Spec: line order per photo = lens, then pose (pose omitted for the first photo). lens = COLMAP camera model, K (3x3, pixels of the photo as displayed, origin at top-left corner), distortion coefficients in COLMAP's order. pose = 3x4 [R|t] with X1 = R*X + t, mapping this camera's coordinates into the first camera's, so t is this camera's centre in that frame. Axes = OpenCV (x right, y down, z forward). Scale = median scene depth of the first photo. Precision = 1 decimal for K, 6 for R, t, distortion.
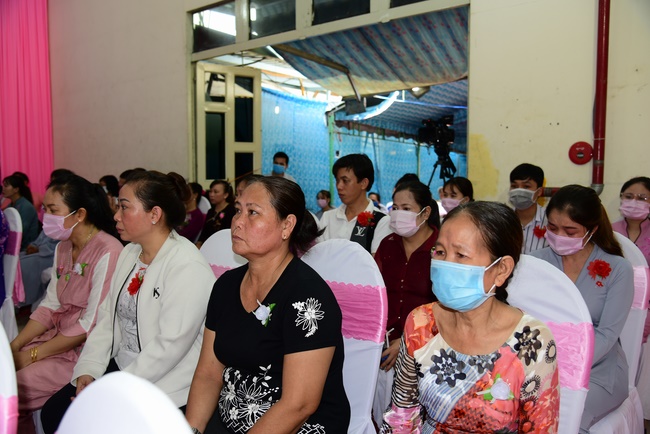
lens RADIAL K [[535.1, 0, 325.0], [0, 535.1, 216.6], [0, 0, 1]] dist [-0.044586, 0.008875]
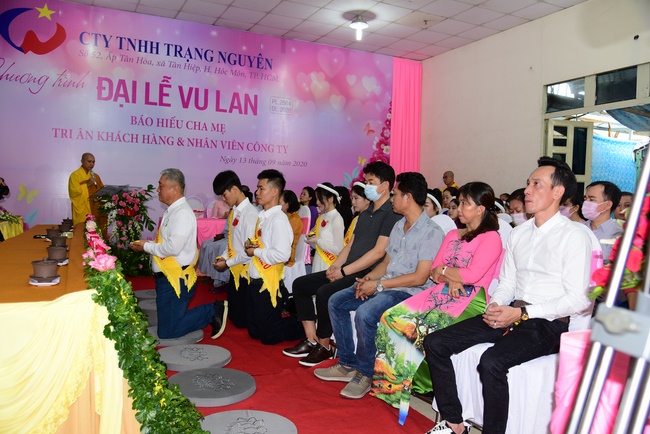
lens RADIAL K [[535.1, 0, 329.6], [0, 535.1, 214.2], [0, 0, 1]] dist [-0.044586, 0.008875]
pose [[0.895494, 0.033058, -0.443845, -0.108852], [-0.064201, 0.996403, -0.055318, 0.078536], [0.440420, 0.078032, 0.894394, -0.477116]]
